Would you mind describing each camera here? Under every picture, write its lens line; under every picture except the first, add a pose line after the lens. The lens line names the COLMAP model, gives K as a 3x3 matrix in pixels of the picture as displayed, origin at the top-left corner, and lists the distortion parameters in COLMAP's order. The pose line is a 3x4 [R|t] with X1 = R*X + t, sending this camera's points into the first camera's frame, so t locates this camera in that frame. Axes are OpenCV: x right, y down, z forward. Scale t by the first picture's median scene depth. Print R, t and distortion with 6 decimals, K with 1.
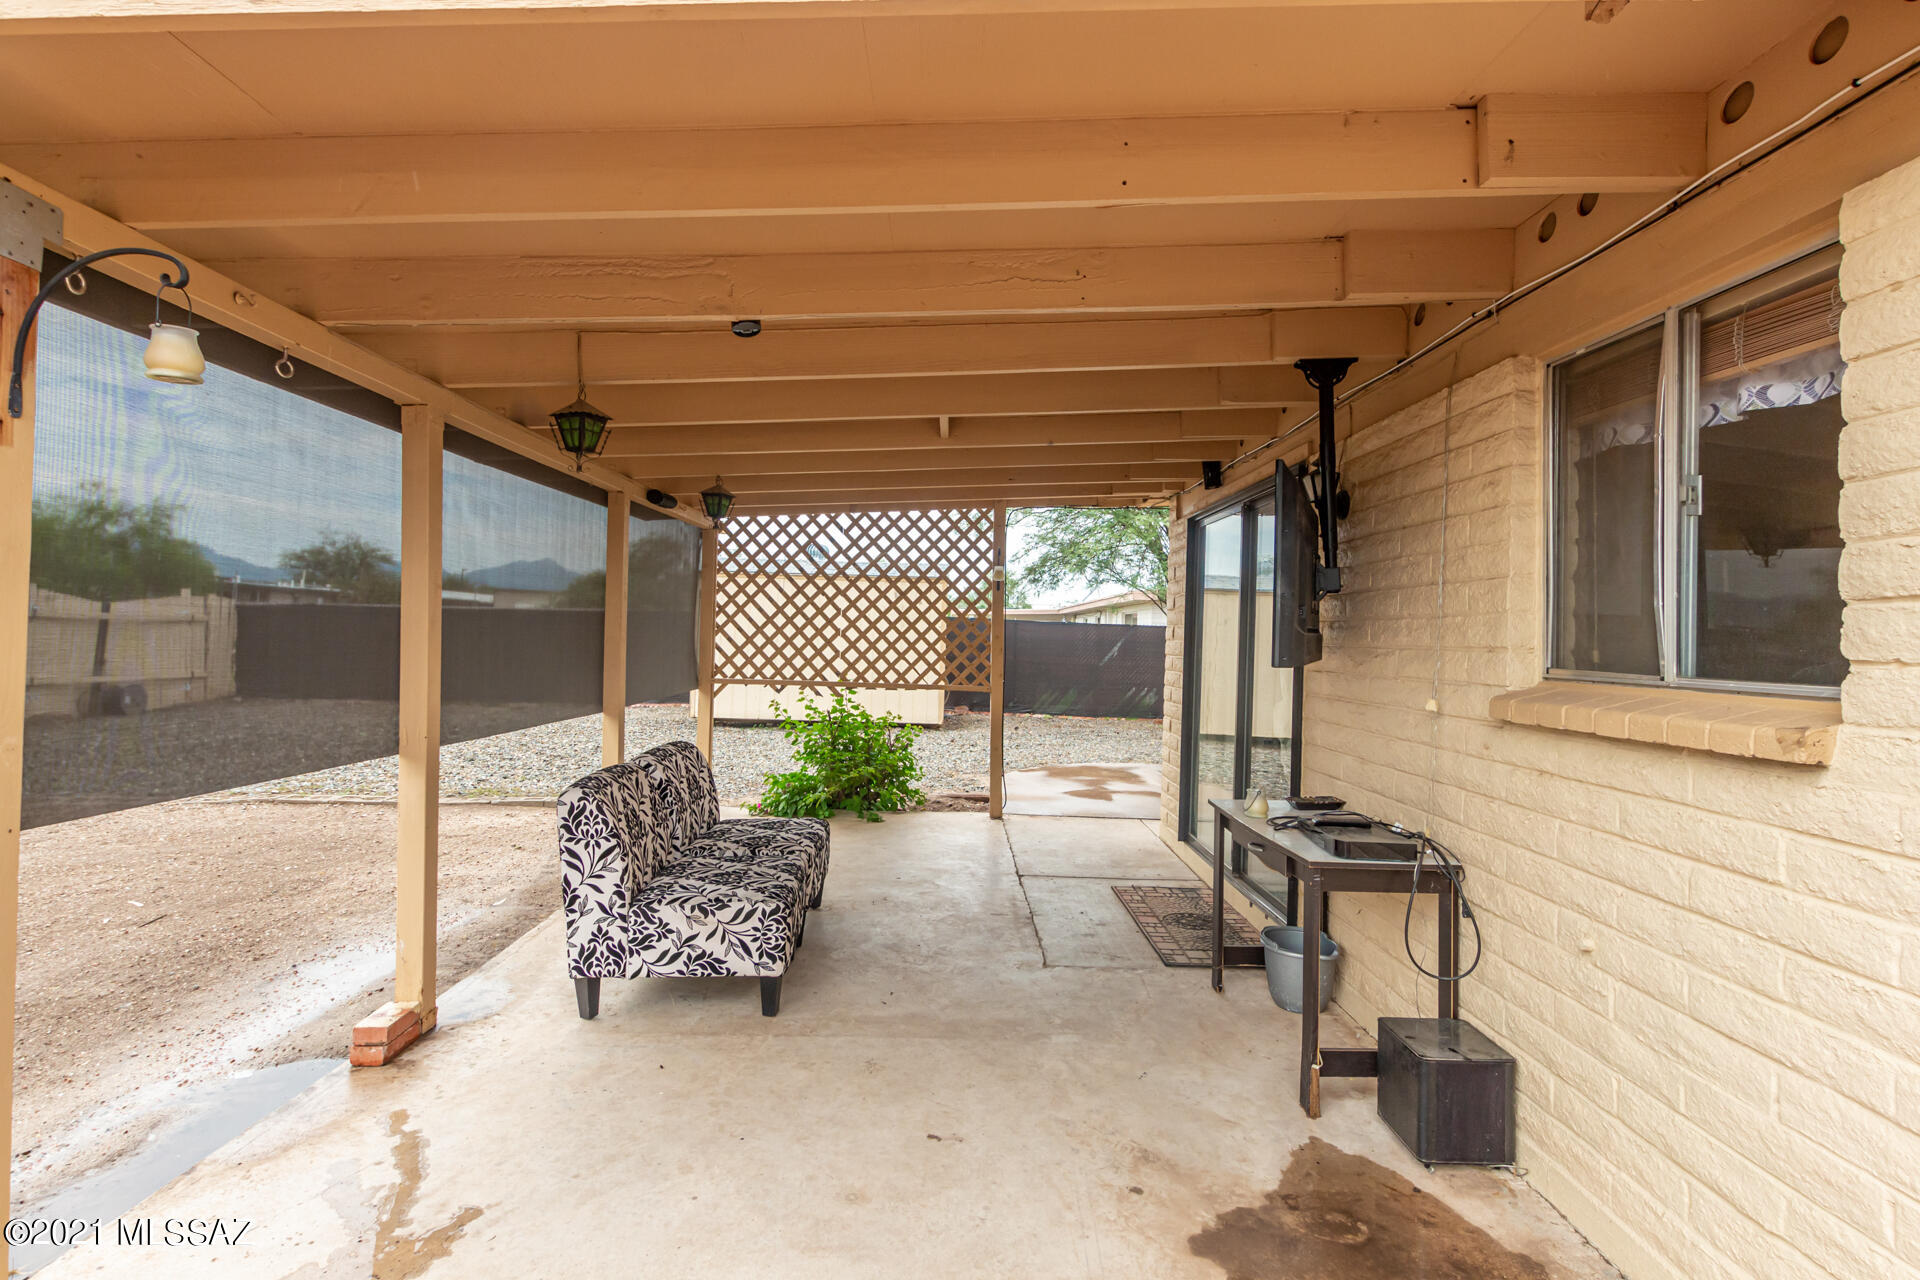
lens RADIAL K [[893.9, 0, 971.7], [0, 893.9, 648.3], [0, 0, 1]] dist [0.013079, -0.006000]
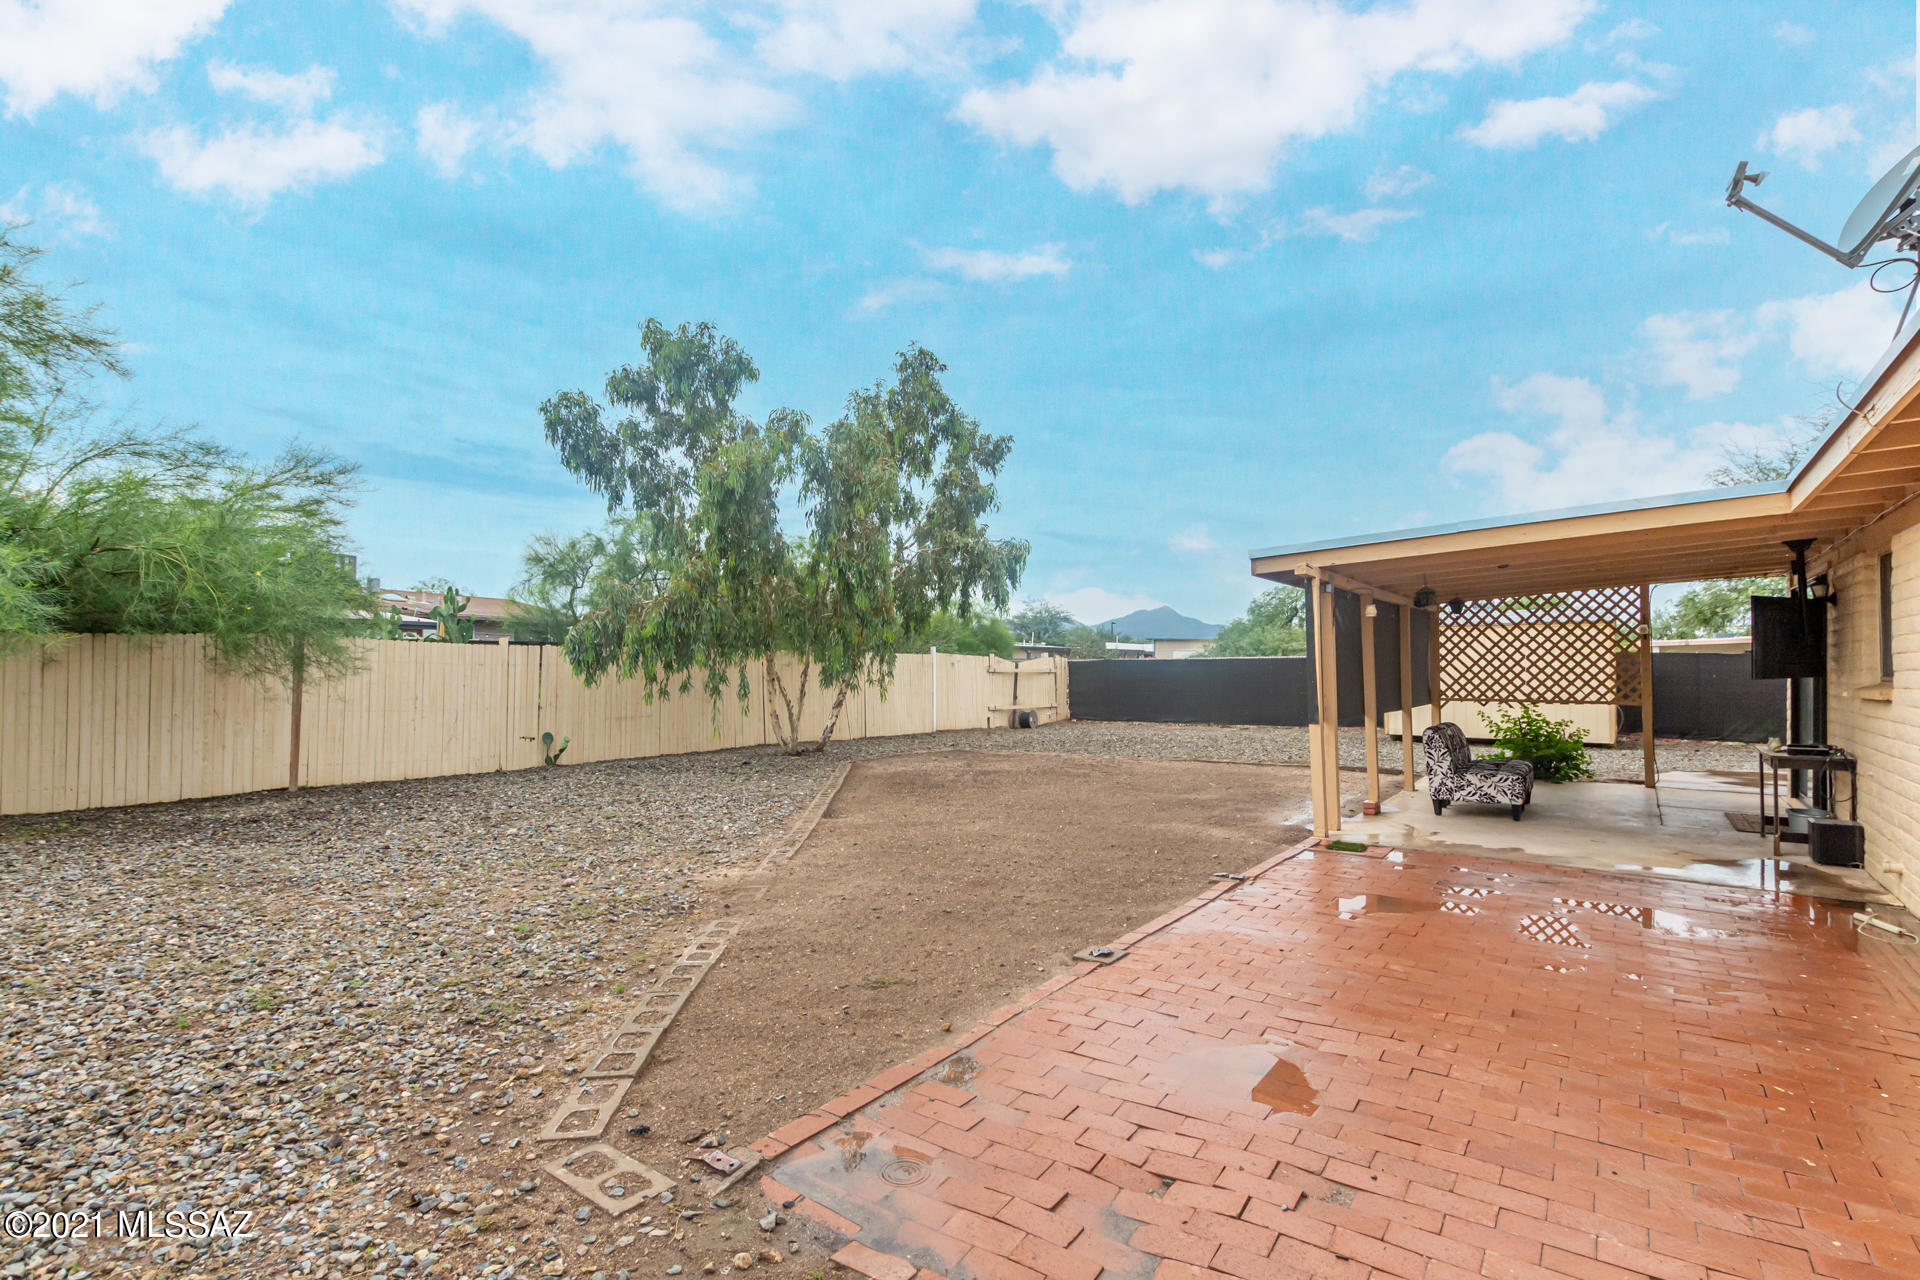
lens RADIAL K [[893.9, 0, 971.7], [0, 893.9, 648.3], [0, 0, 1]] dist [0.013079, -0.006000]
pose [[0.787263, -0.040796, -0.615266, 0.067324], [0.012868, 0.998679, -0.049754, 0.012534], [0.616482, 0.031252, 0.786748, -0.916748]]
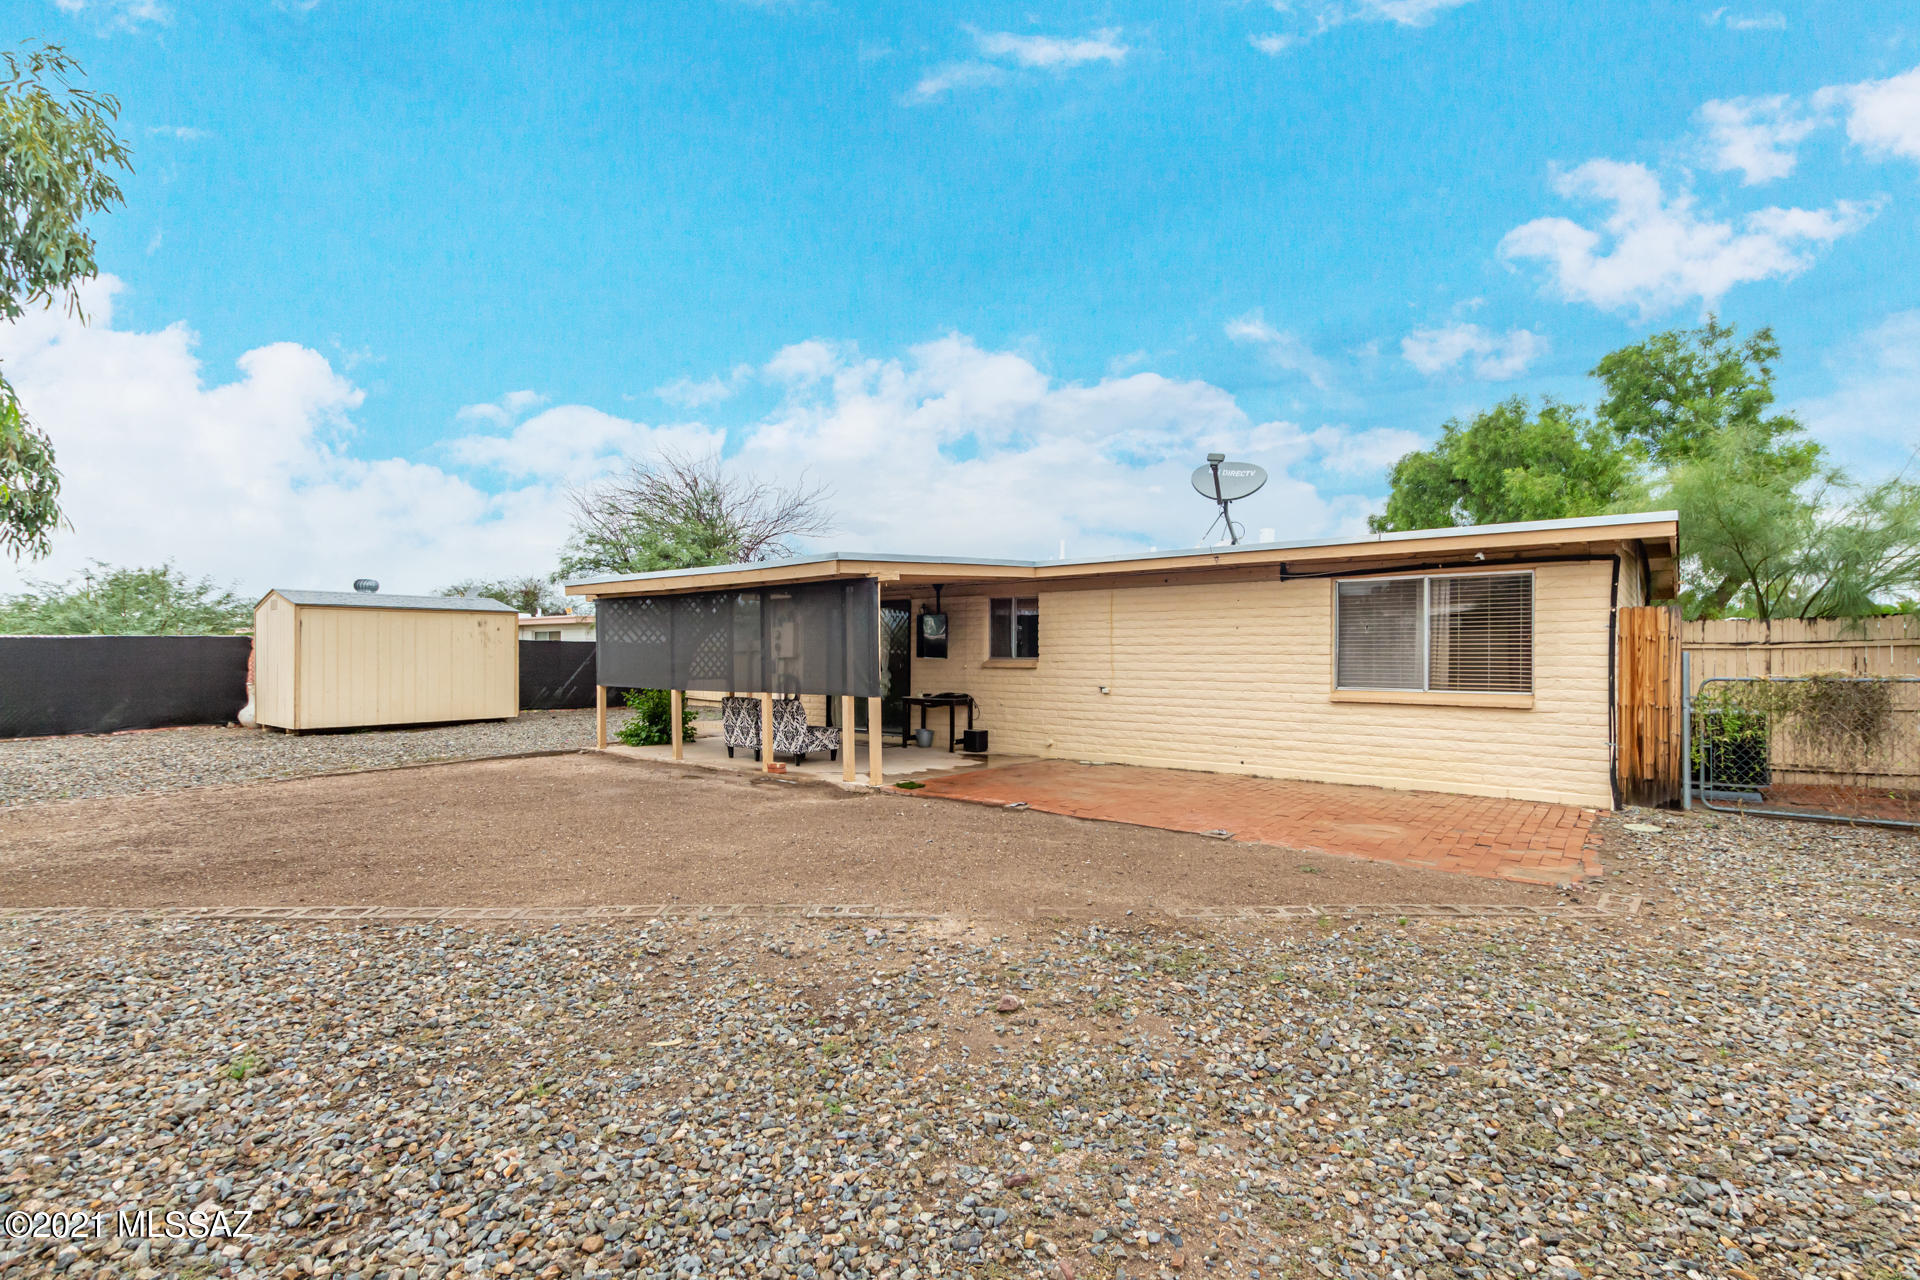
lens RADIAL K [[893.9, 0, 971.7], [0, 893.9, 648.3], [0, 0, 1]] dist [0.013079, -0.006000]
pose [[0.634050, -0.015810, 0.773130, -1.209684], [0.022212, 0.999751, 0.002227, -0.013791], [-0.772973, 0.015761, 0.634243, -0.773215]]
